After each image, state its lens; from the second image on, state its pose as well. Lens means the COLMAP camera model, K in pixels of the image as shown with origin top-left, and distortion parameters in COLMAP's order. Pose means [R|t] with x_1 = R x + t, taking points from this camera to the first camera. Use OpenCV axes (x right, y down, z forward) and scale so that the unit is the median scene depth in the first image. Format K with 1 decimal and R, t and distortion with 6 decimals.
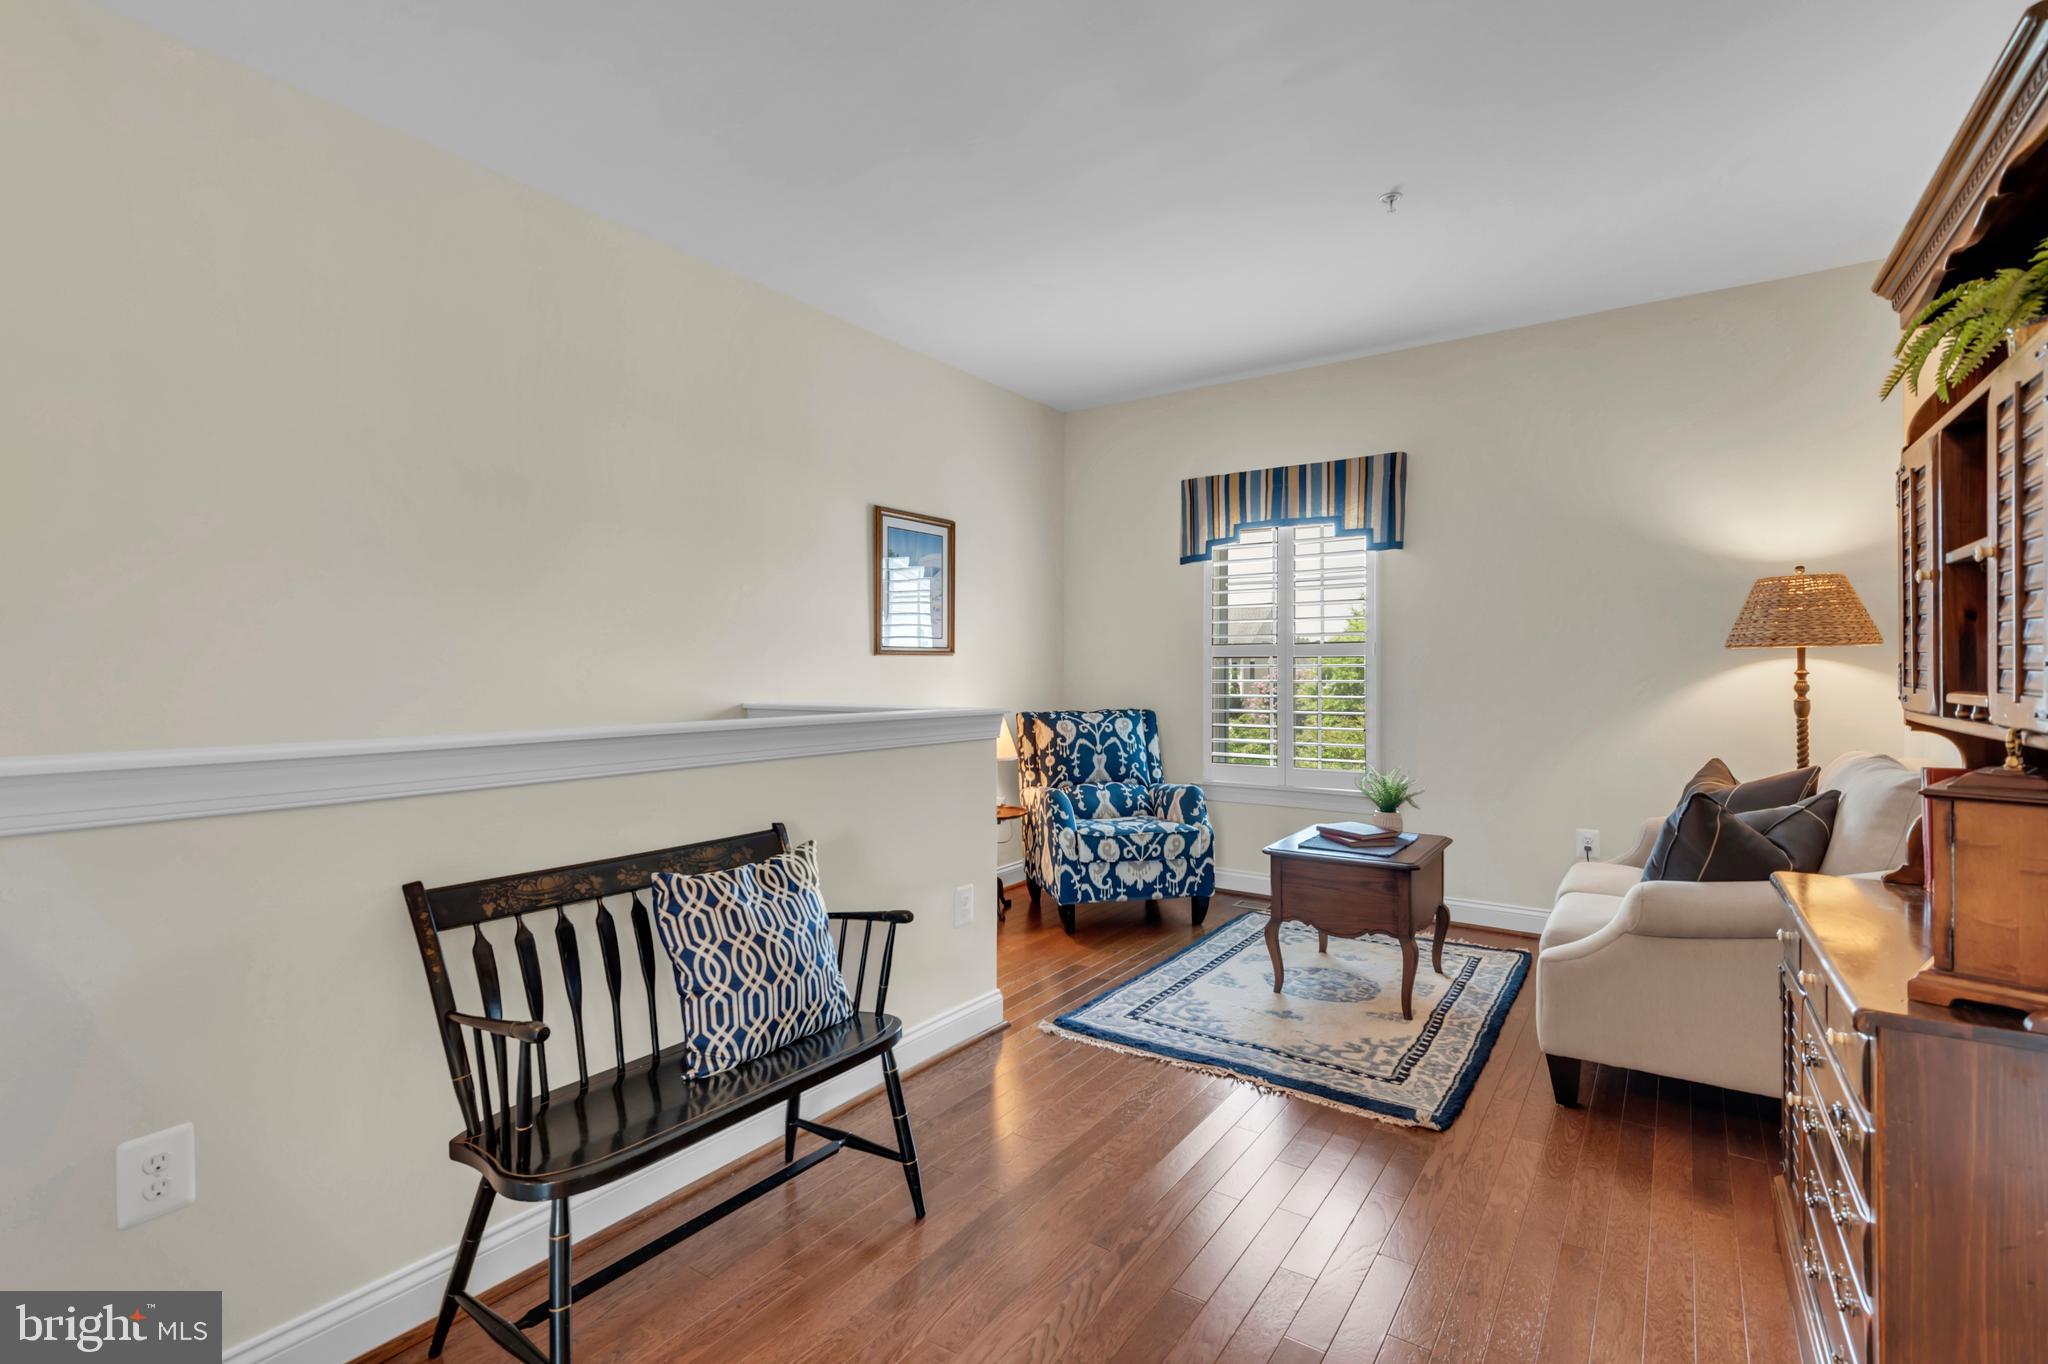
lens RADIAL K [[950.8, 0, 1024.0], [0, 950.8, 682.0], [0, 0, 1]] dist [0.034258, -0.029578]
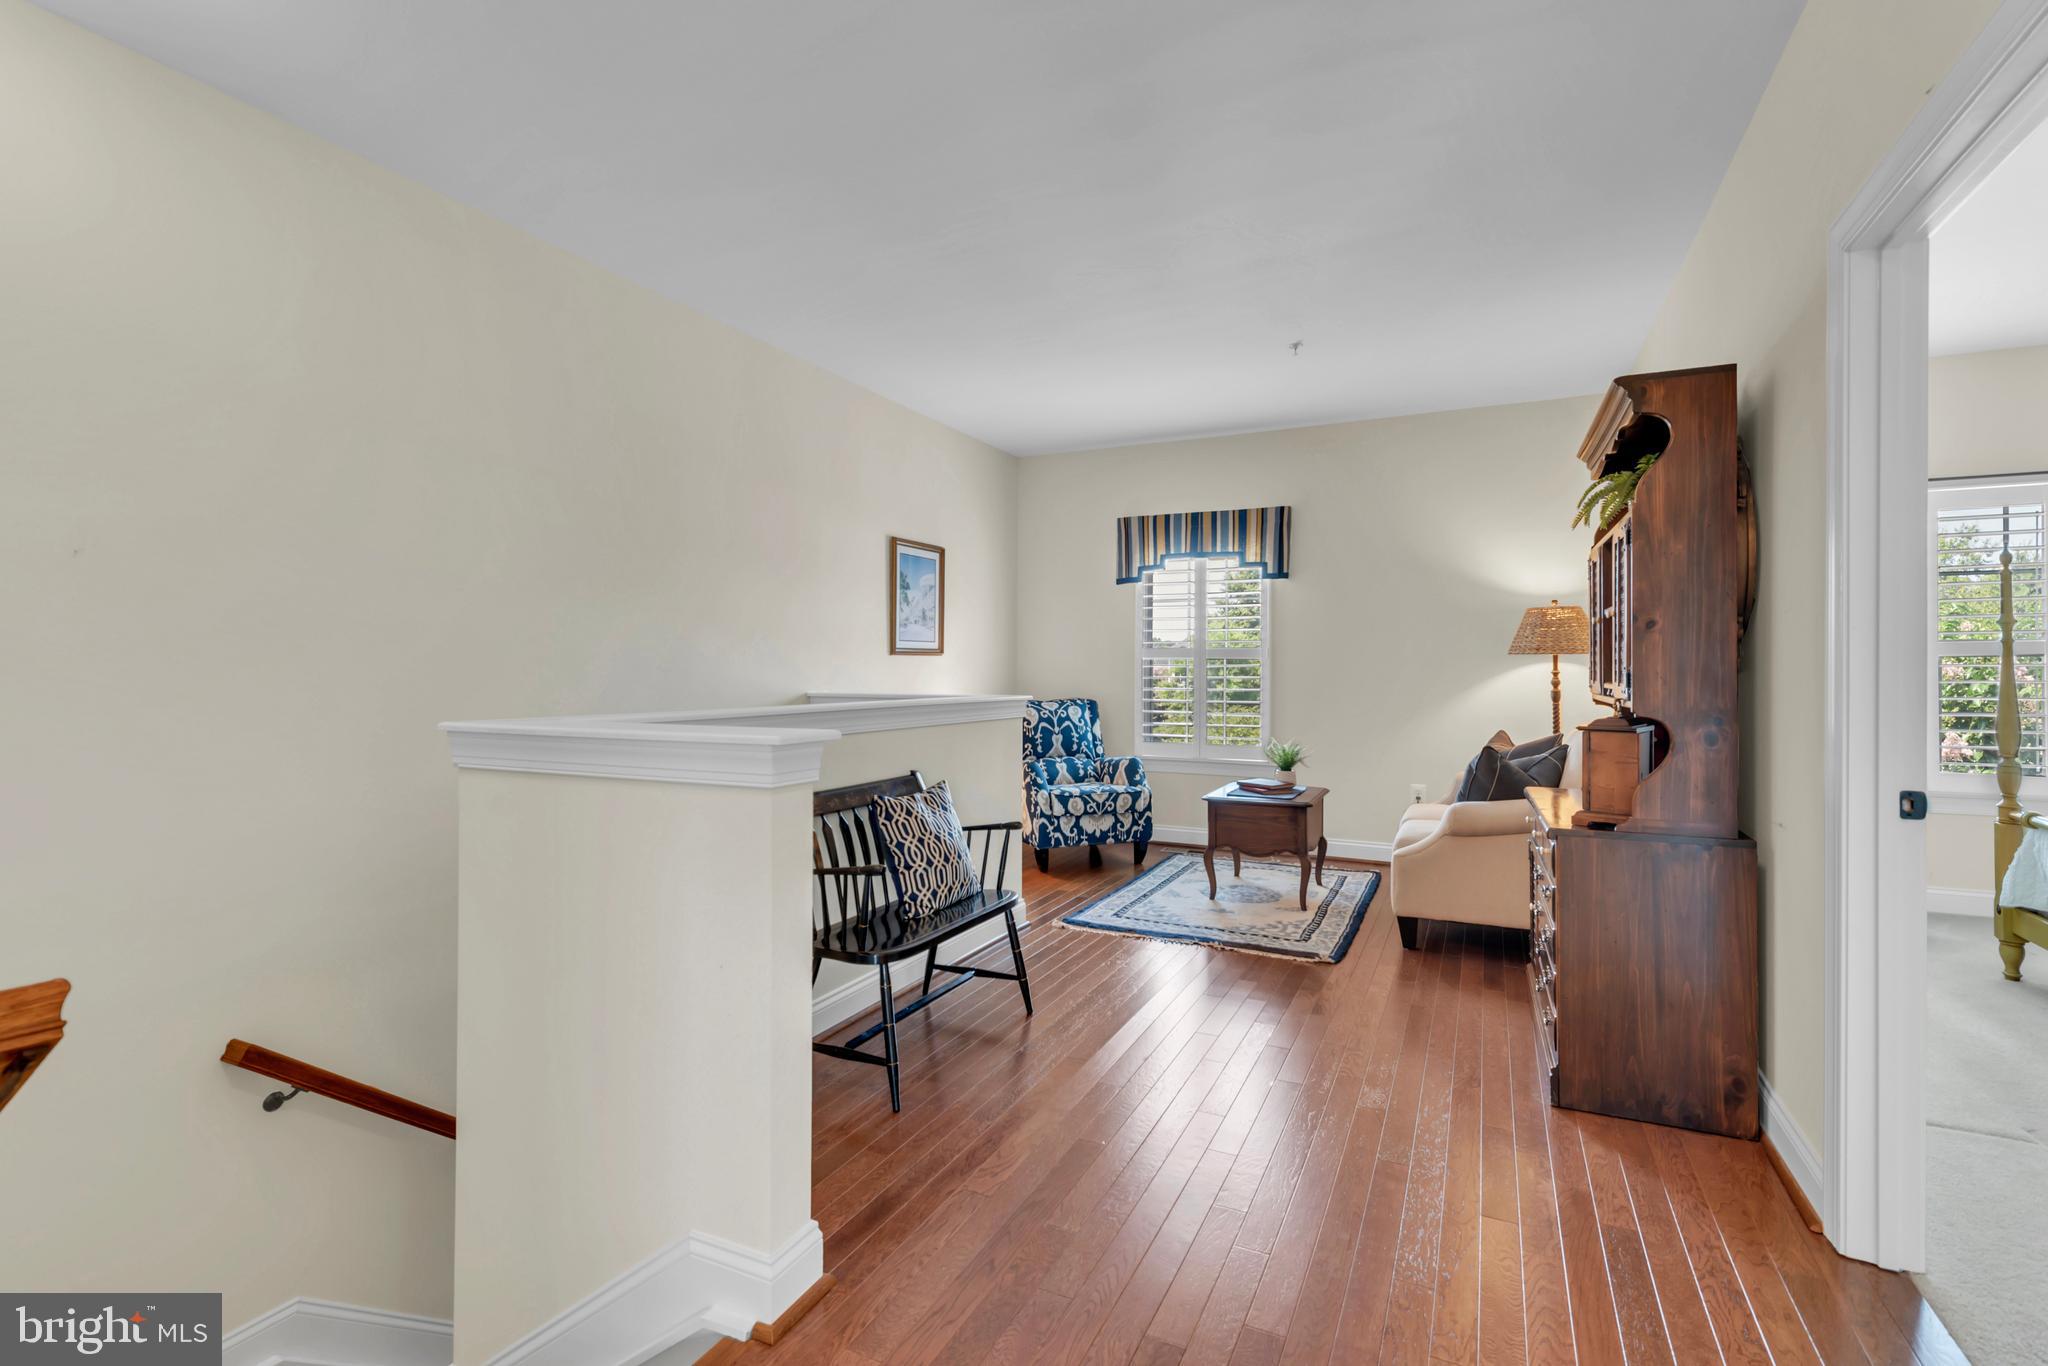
lens RADIAL K [[905.1, 0, 1028.4], [0, 905.1, 674.1], [0, 0, 1]] dist [0.029581, -0.015851]
pose [[0.991090, 0.003748, 0.133140, -0.182628], [-0.003078, 0.999982, -0.005239, 0.003212], [-0.133157, 0.004782, 0.991083, -0.286171]]
